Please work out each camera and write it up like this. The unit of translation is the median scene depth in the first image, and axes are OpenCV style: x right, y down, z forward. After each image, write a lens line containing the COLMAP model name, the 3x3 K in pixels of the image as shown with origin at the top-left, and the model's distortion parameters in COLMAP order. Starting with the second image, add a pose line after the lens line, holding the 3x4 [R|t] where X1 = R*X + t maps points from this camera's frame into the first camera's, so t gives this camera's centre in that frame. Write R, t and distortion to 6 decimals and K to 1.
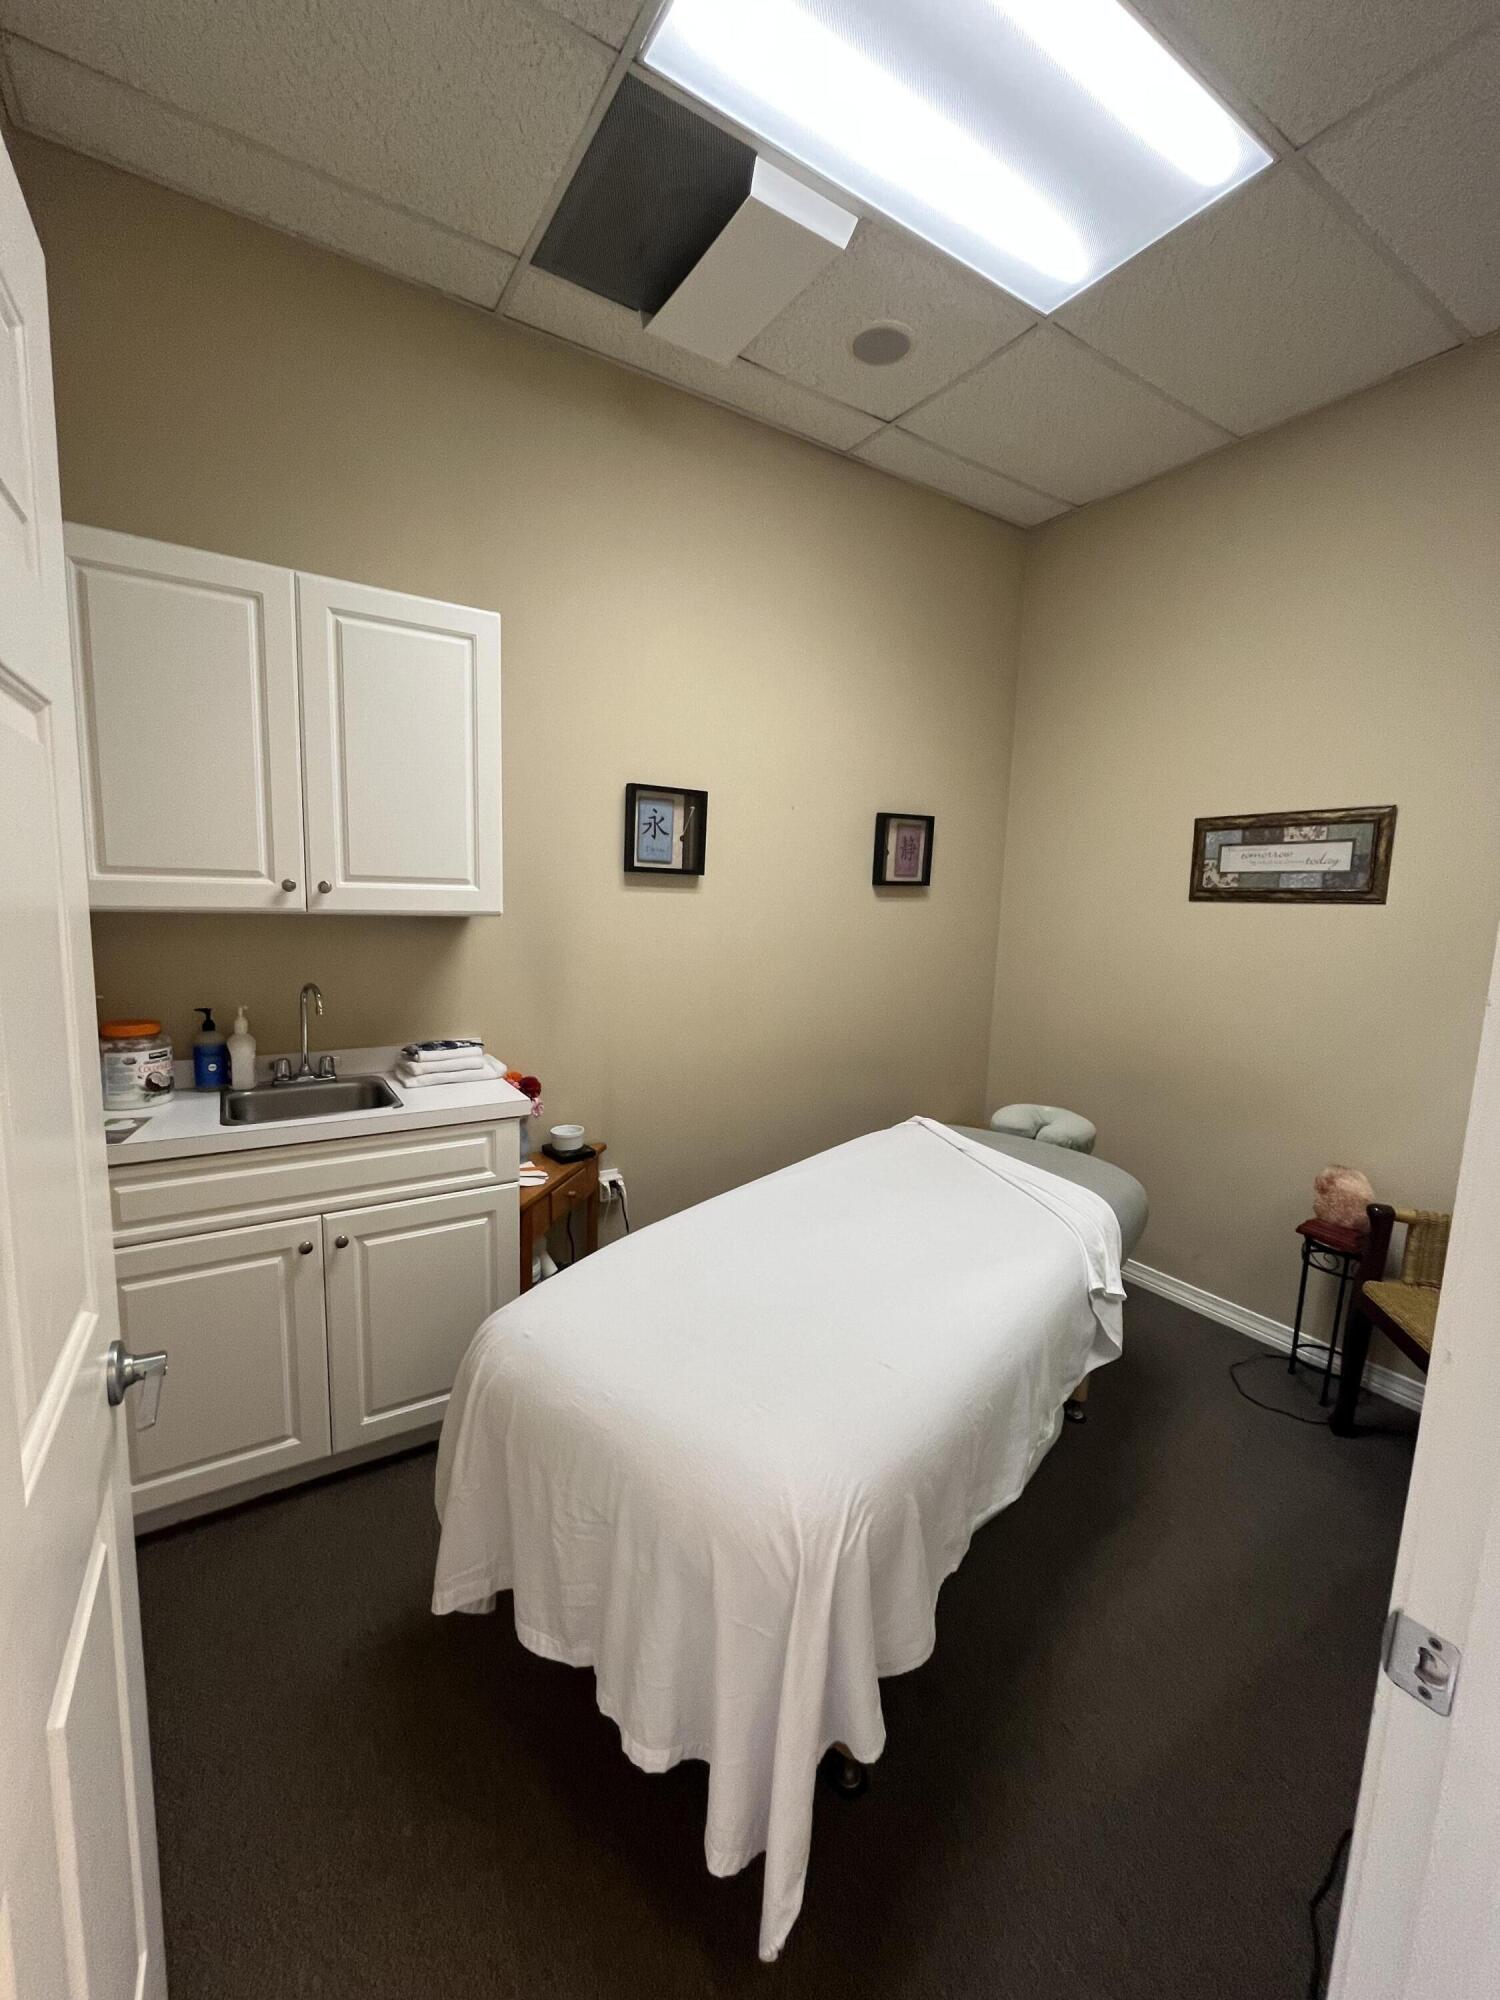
lens RADIAL K [[800.8, 0, 738.4], [0, 800.8, 998.8], [0, 0, 1]] dist [0.018161, -0.008167]
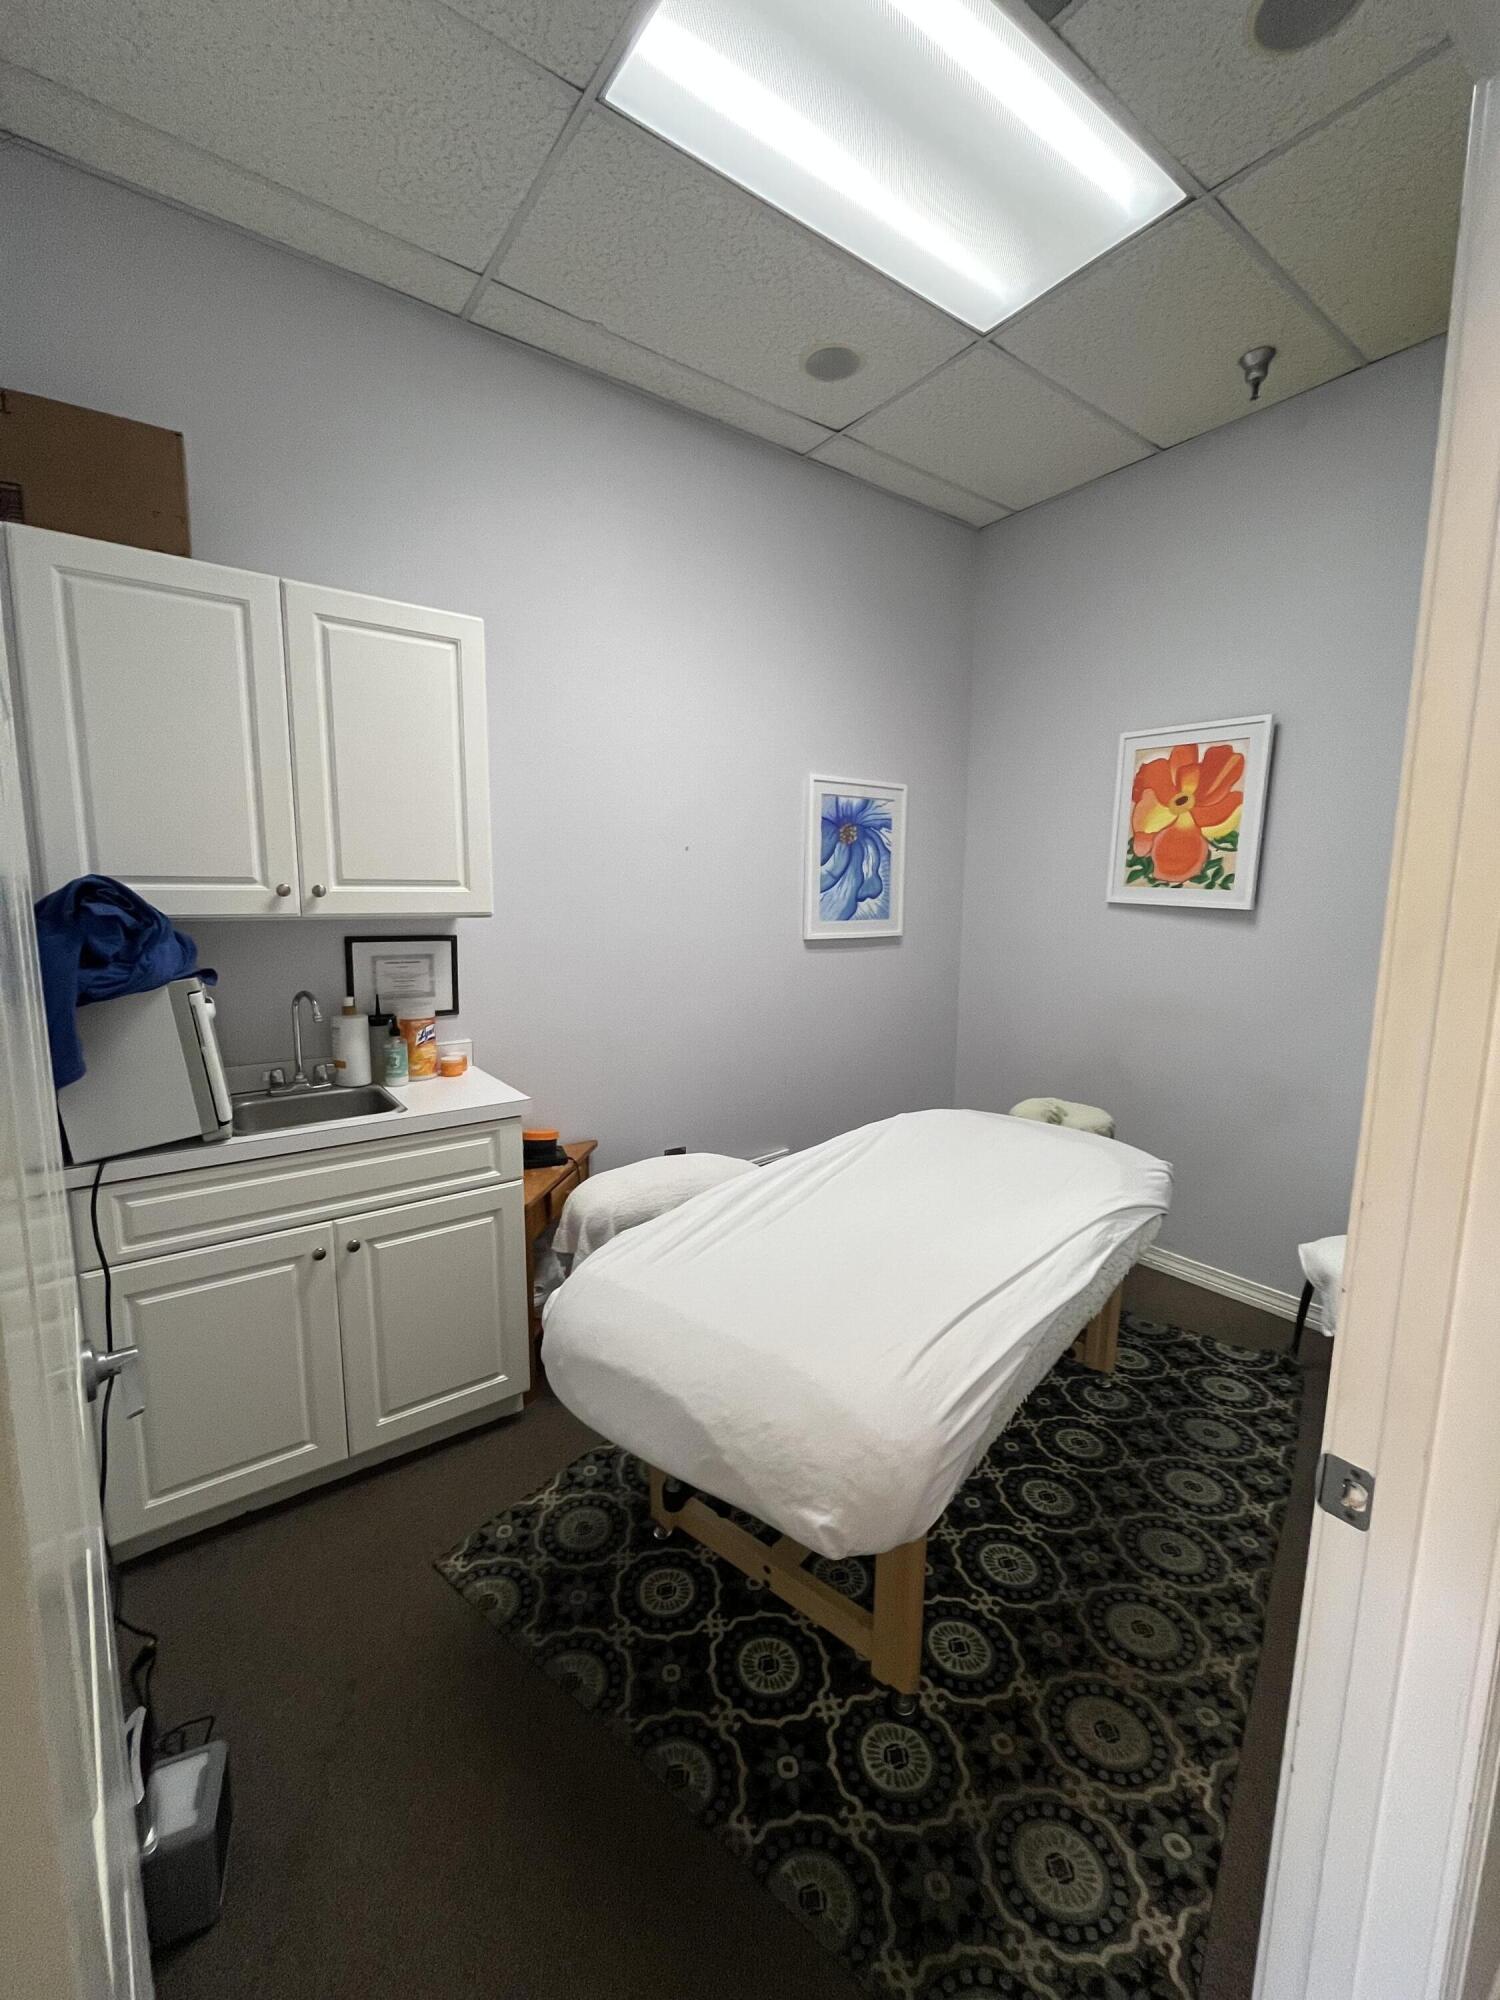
lens RADIAL K [[808.1, 0, 750.0], [0, 808.1, 1000.0], [0, 0, 1]] dist [-0.003080, -0.000348]
pose [[0.996062, -0.034873, 0.081510, -0.066198], [0.034336, 0.999379, 0.007973, 0.003447], [-0.081737, -0.005142, 0.996641, -0.040518]]
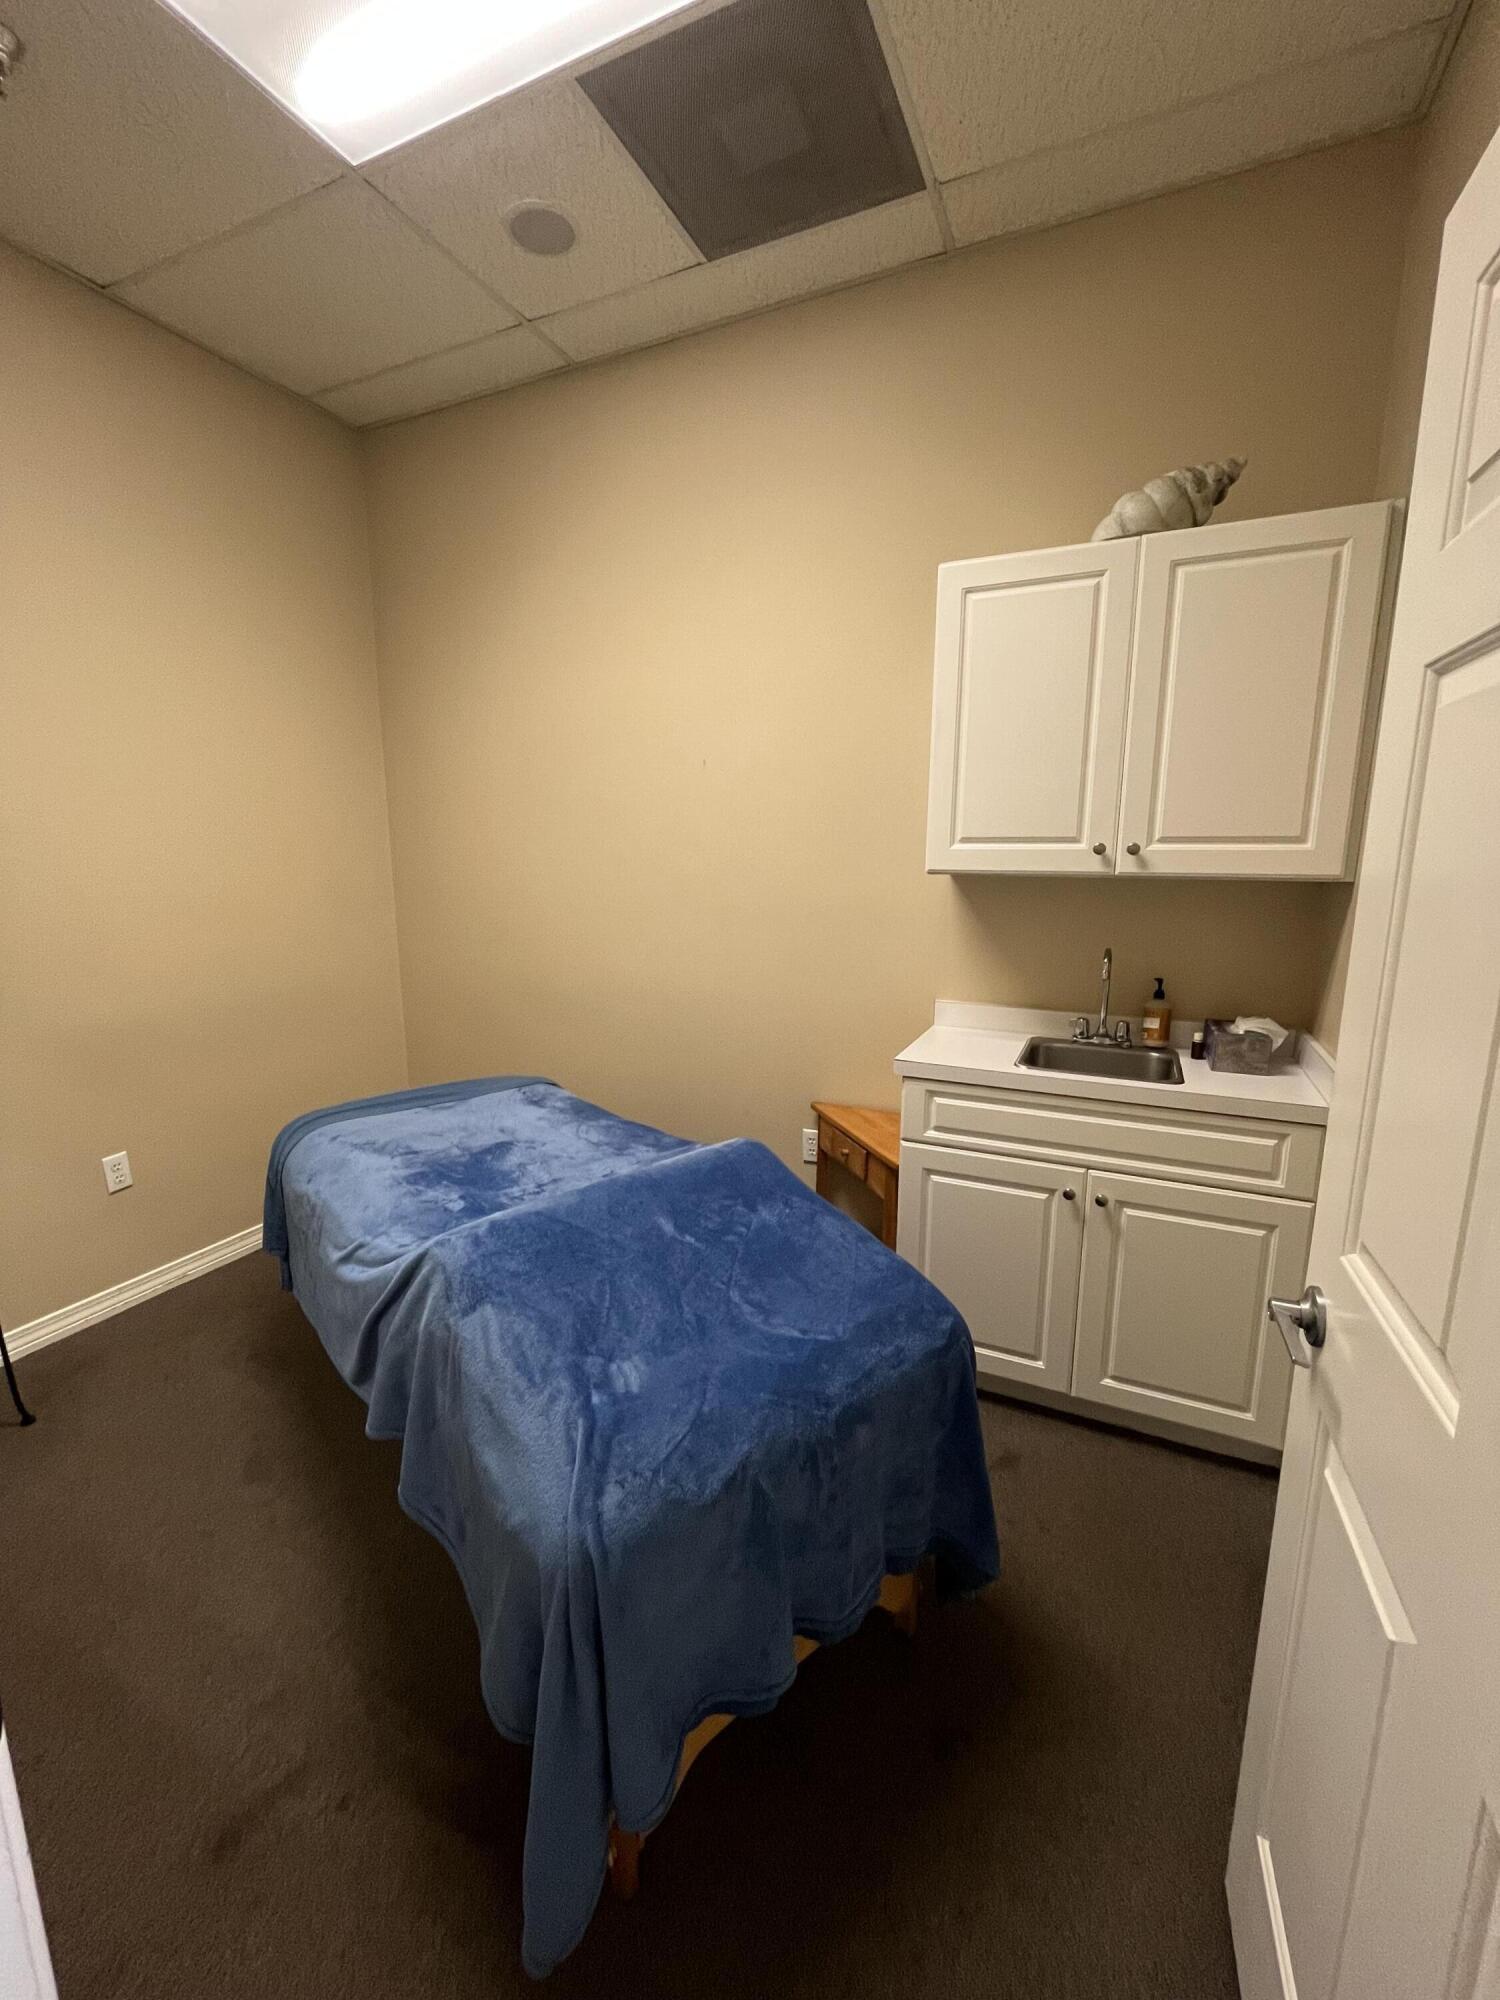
lens RADIAL K [[807.6, 0, 745.2], [0, 807.6, 984.2], [0, 0, 1]] dist [0.000023, 0.000000]
pose [[0.553558, 0.112243, -0.825212, 0.064845], [-0.090650, 0.993109, 0.074271, -0.004896], [0.827862, 0.033692, 0.559919, 0.041960]]
